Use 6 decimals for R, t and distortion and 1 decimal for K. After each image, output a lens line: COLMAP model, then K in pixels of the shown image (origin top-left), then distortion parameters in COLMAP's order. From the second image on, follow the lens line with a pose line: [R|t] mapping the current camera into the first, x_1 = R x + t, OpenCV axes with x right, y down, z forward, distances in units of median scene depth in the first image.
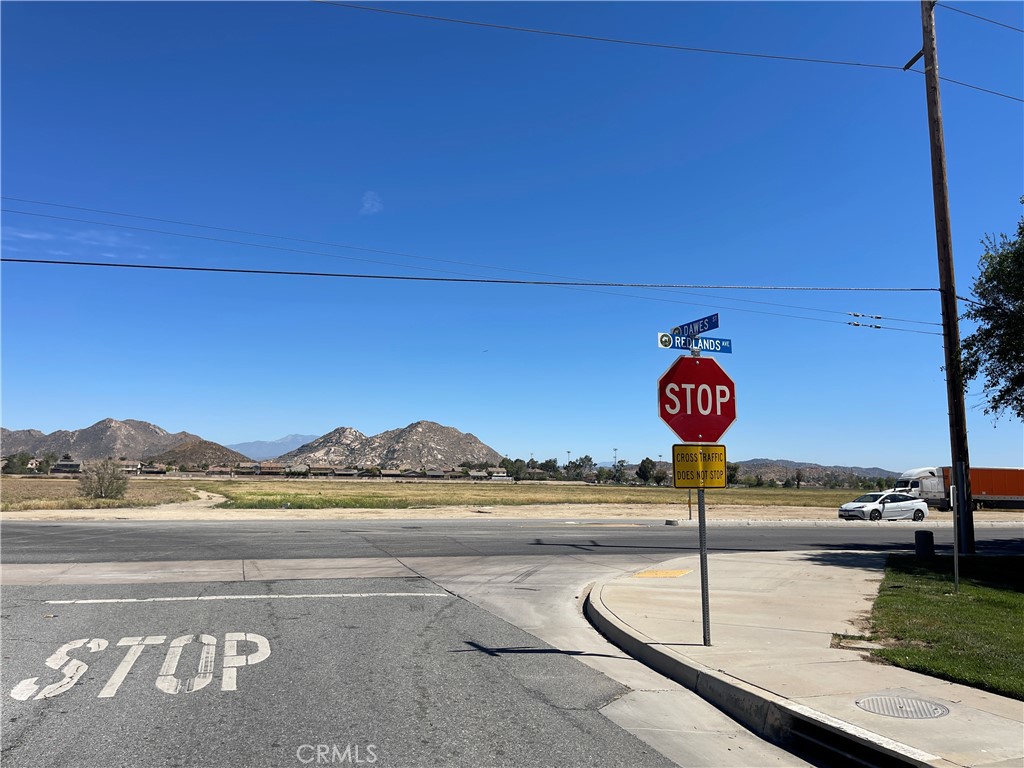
lens RADIAL K [[748.1, 0, 512.0], [0, 748.1, 384.0], [0, 0, 1]] dist [0.035267, -0.039195]
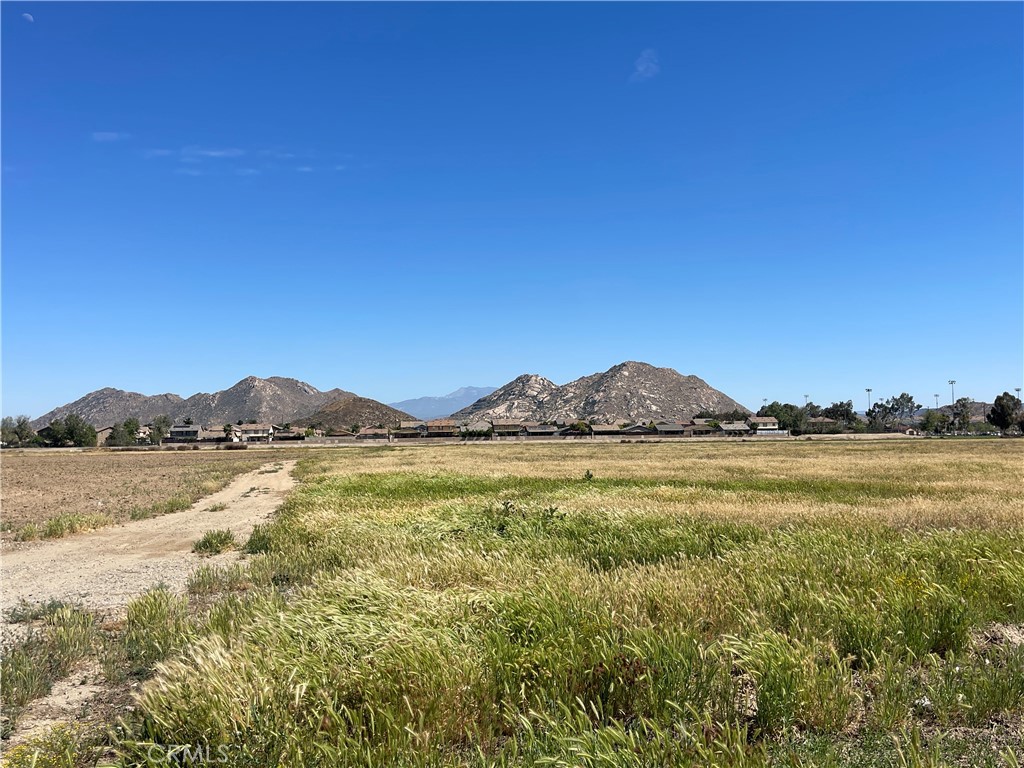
lens RADIAL K [[977.7, 0, 512.0], [0, 977.7, 384.0], [0, 0, 1]] dist [0.083560, -0.012652]
pose [[0.971354, -0.043476, -0.233628, -0.030032], [0.059921, 0.996165, 0.063754, 0.012900], [0.229960, -0.075926, 0.970234, 0.096239]]
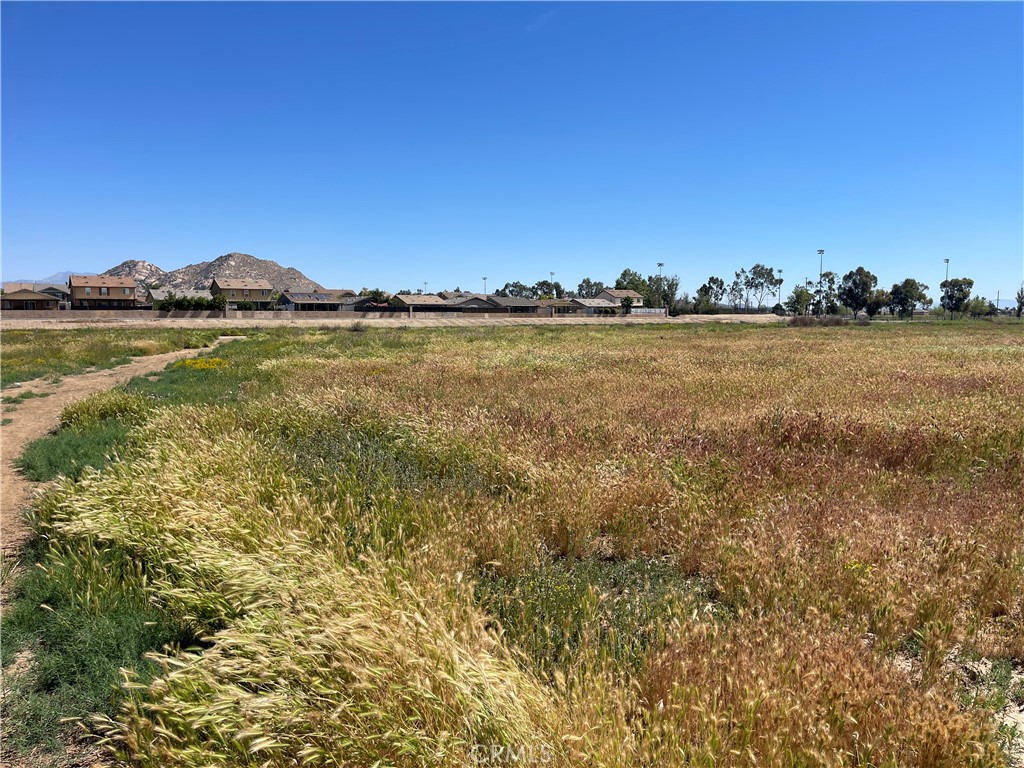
lens RADIAL K [[748.1, 0, 512.0], [0, 748.1, 384.0], [0, 0, 1]] dist [0.035267, -0.039195]
pose [[0.969153, -0.040493, 0.243111, -0.196262], [-0.012413, 0.977139, 0.212238, 0.068918], [-0.246147, -0.208708, 0.946495, 0.544045]]
